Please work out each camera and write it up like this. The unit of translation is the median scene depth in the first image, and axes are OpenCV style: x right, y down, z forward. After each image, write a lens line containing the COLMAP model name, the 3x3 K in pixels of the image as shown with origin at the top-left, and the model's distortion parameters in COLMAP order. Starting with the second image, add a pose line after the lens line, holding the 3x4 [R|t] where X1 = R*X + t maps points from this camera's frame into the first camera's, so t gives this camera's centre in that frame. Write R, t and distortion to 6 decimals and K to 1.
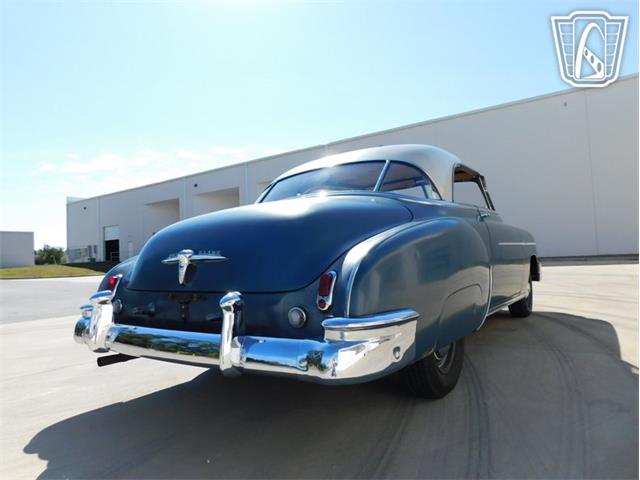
lens RADIAL K [[422.8, 0, 316.7], [0, 422.8, 237.8], [0, 0, 1]] dist [-0.070442, 0.054232]
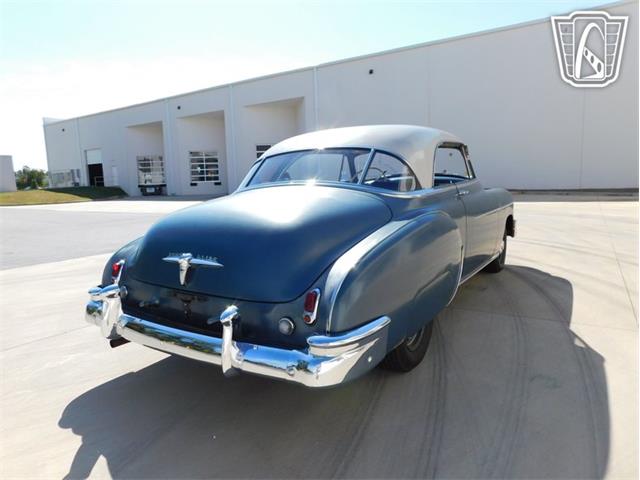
lens RADIAL K [[422.8, 0, 316.7], [0, 422.8, 237.8], [0, 0, 1]] dist [-0.070442, 0.054232]
pose [[0.999549, 0.004260, 0.029735, 0.001497], [-0.009628, 0.983103, 0.182798, -0.203445], [-0.028454, -0.183001, 0.982701, -0.082809]]
